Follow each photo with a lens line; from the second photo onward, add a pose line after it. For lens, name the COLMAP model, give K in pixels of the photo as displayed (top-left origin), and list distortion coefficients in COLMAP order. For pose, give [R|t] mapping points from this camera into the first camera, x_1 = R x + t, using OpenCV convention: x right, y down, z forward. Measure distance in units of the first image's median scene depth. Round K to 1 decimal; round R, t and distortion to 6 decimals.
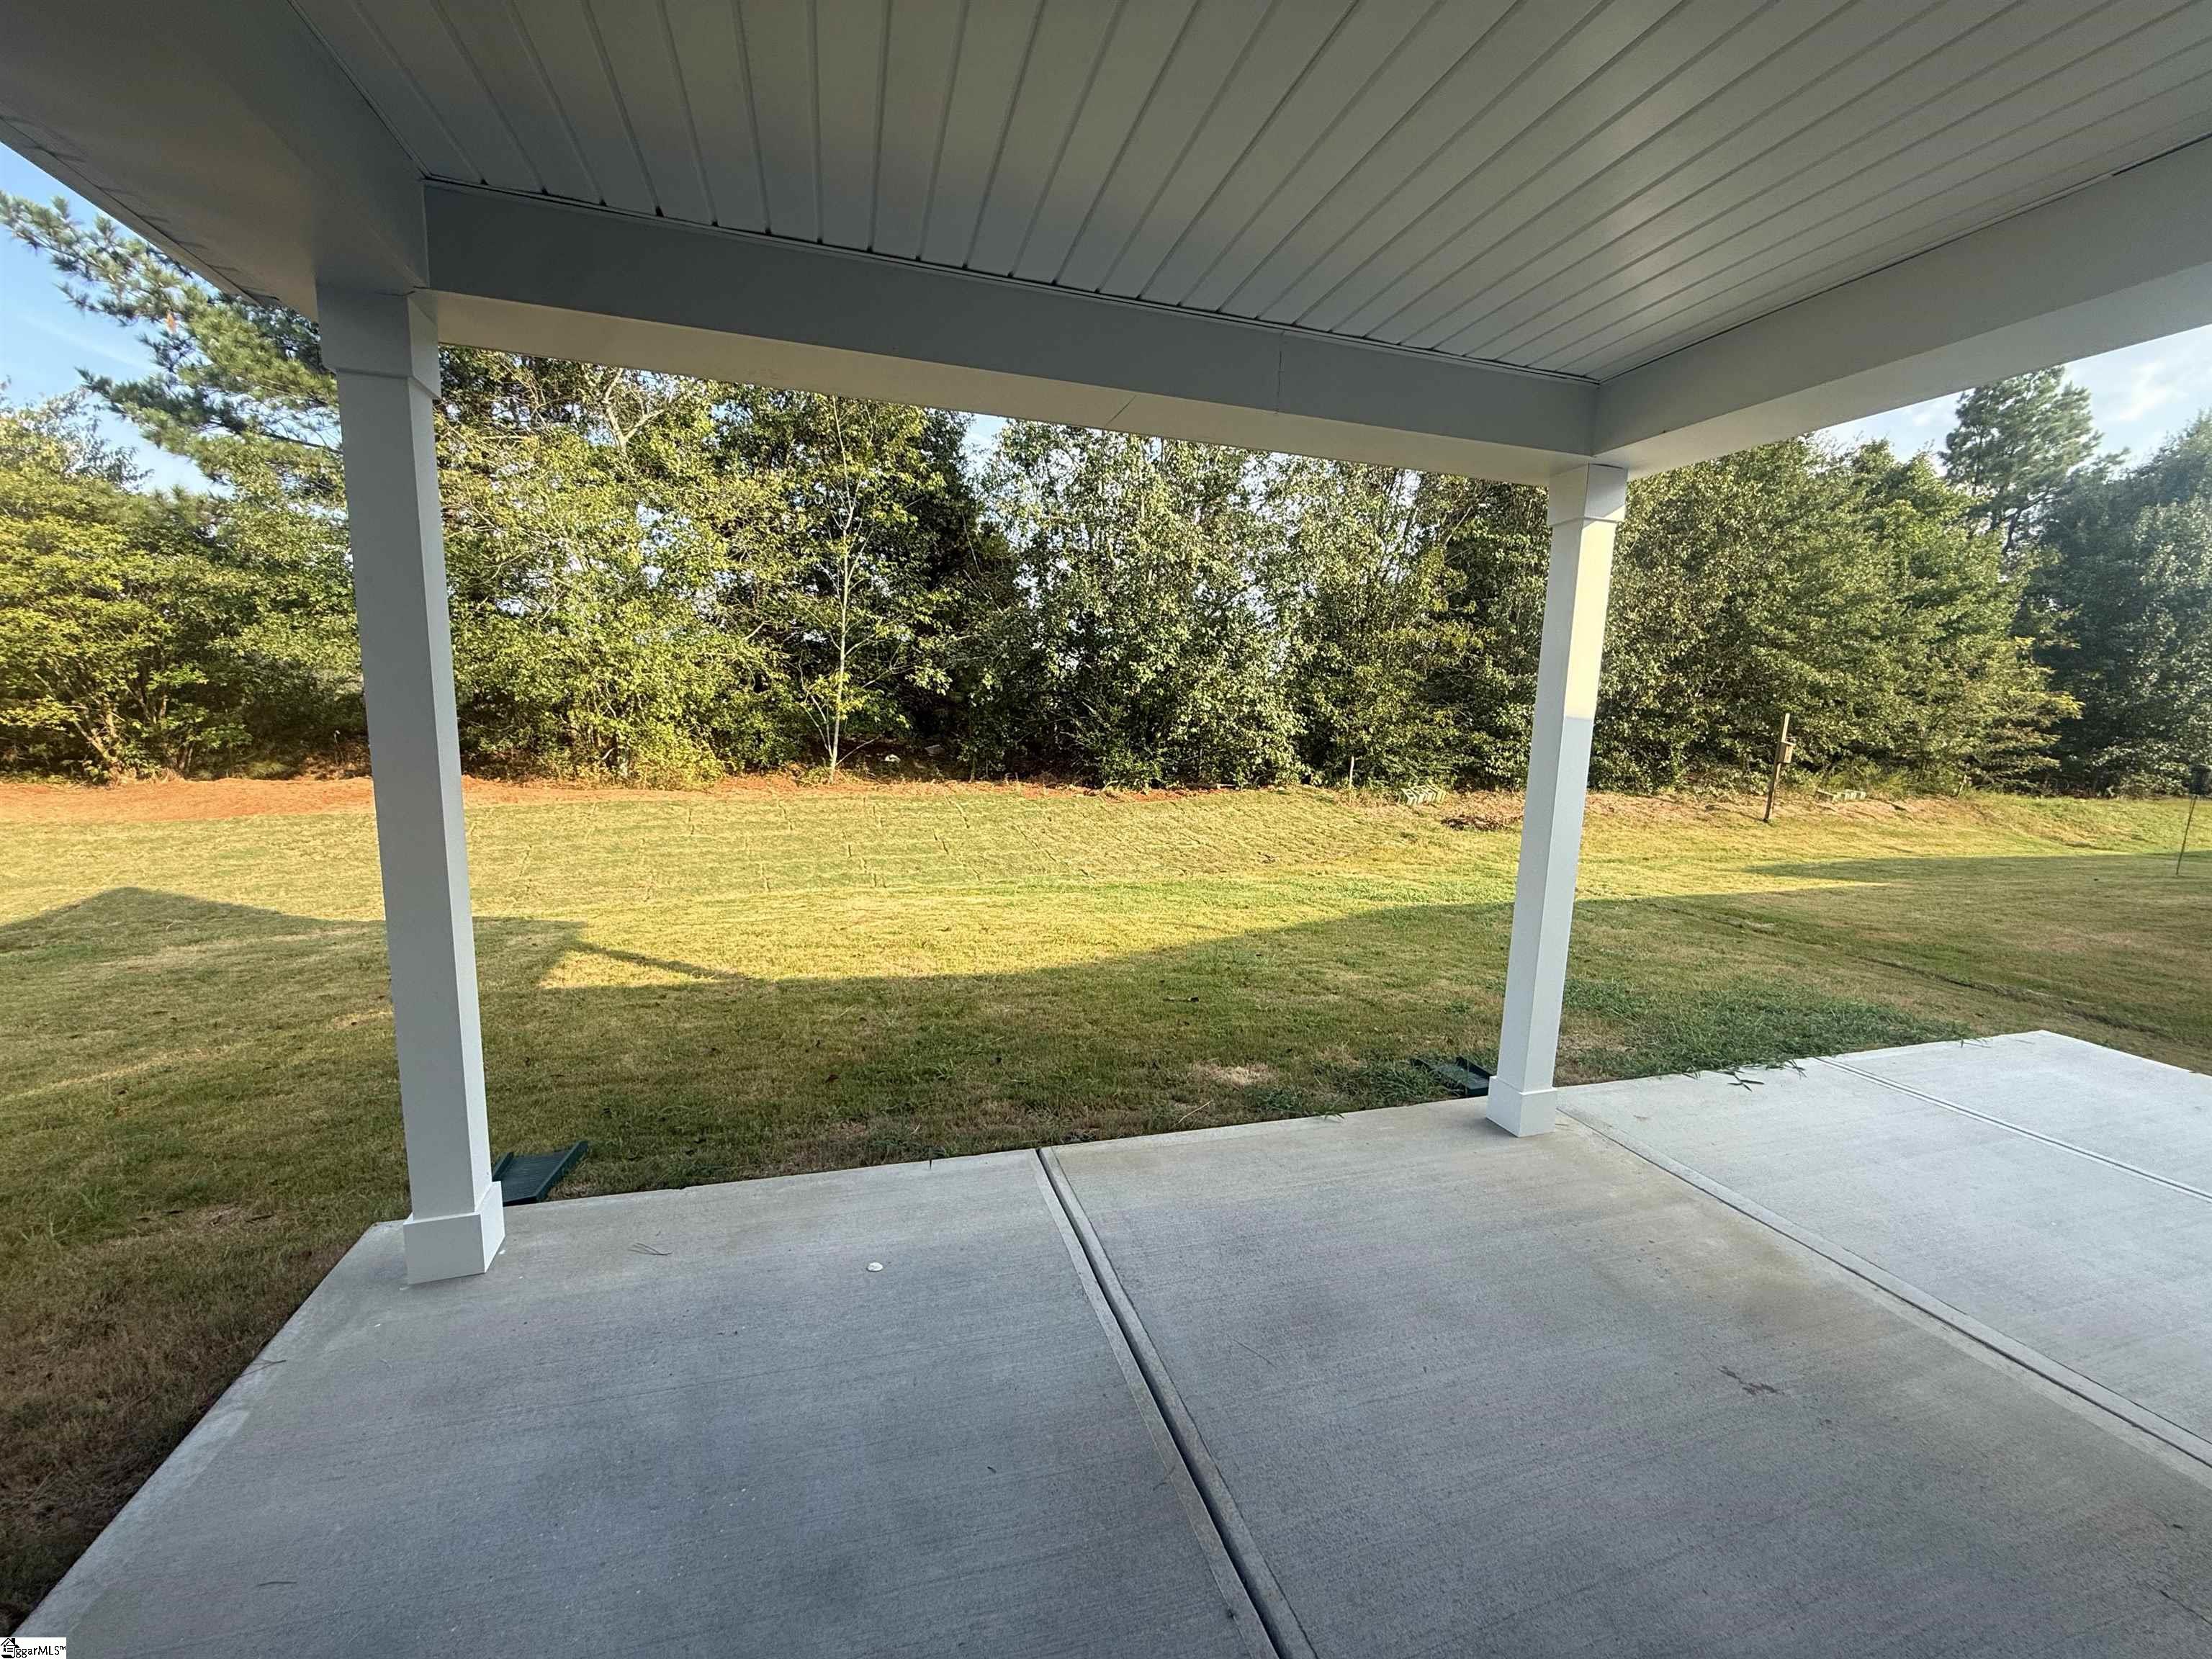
lens RADIAL K [[881.8, 0, 1121.1], [0, 881.8, 843.9], [0, 0, 1]] dist [-0.002727, 0.000720]
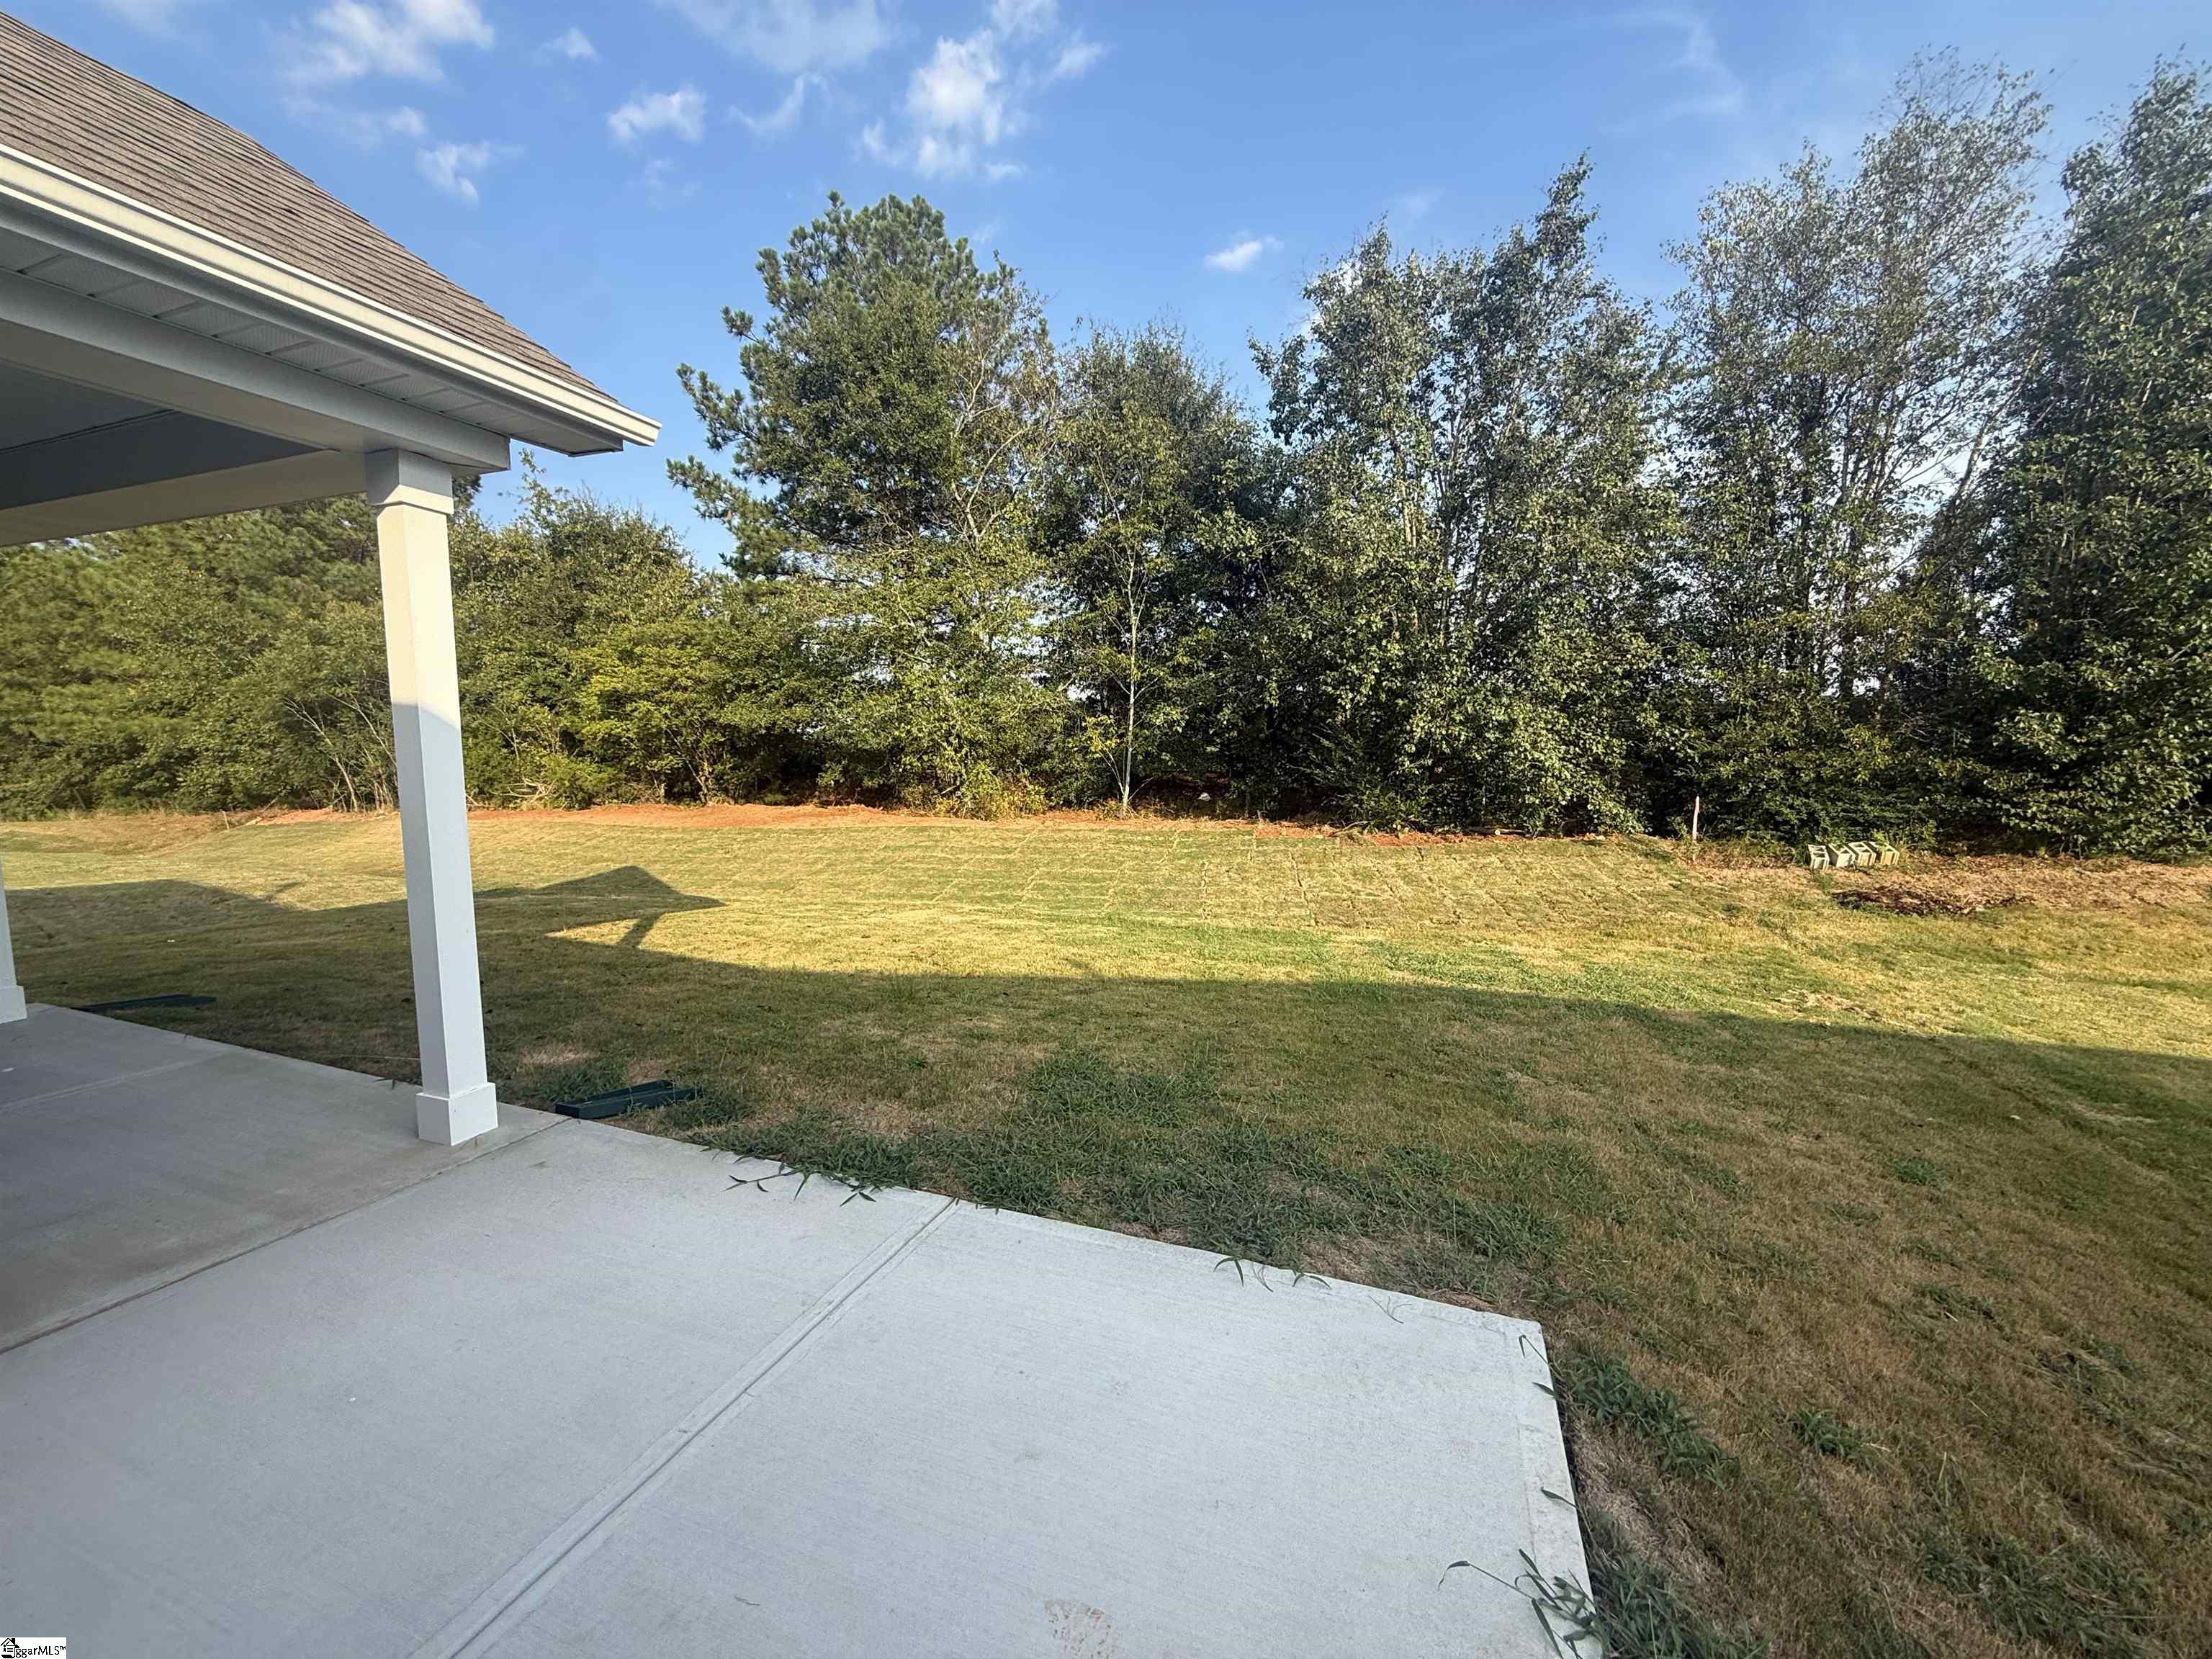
lens RADIAL K [[881.8, 0, 1102.1], [0, 881.8, 848.3], [0, 0, 1]] dist [-0.002727, 0.000720]
pose [[0.791589, 0.042203, -0.609595, 0.320012], [-0.072998, 0.996999, -0.025769, -0.002472], [0.606678, 0.064898, 0.792294, 0.133938]]
